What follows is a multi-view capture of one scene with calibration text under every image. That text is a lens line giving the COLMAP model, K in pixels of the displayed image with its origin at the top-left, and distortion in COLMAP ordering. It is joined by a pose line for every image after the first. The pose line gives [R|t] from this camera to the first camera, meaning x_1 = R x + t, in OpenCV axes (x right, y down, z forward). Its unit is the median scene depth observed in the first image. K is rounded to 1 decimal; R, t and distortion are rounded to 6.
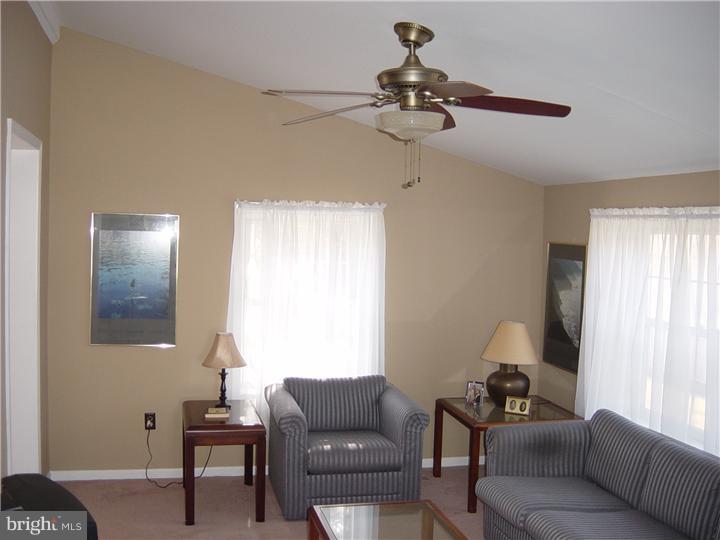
lens RADIAL K [[816.7, 0, 360.0], [0, 816.7, 270.0], [0, 0, 1]] dist [-0.199301, 0.174295]
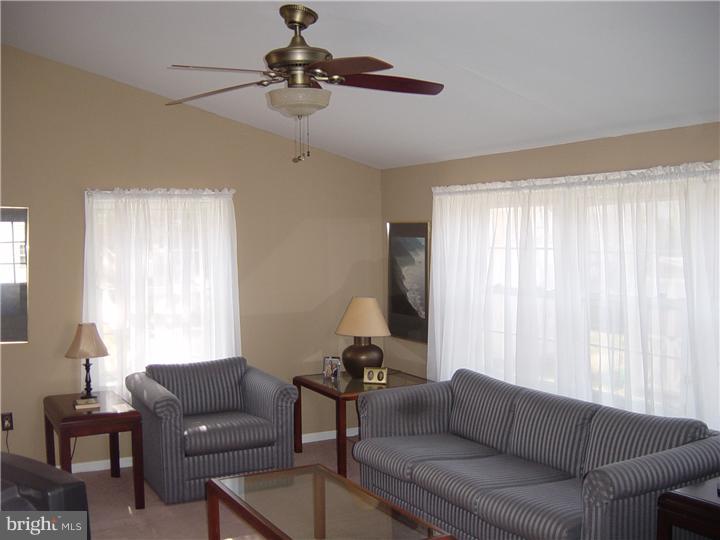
lens RADIAL K [[816.7, 0, 360.0], [0, 816.7, 270.0], [0, 0, 1]] dist [-0.199301, 0.174295]
pose [[0.962591, -0.047825, 0.266706, -0.106153], [0.049321, 0.998782, 0.001092, 0.029604], [-0.266433, 0.012103, 0.963777, -0.023154]]
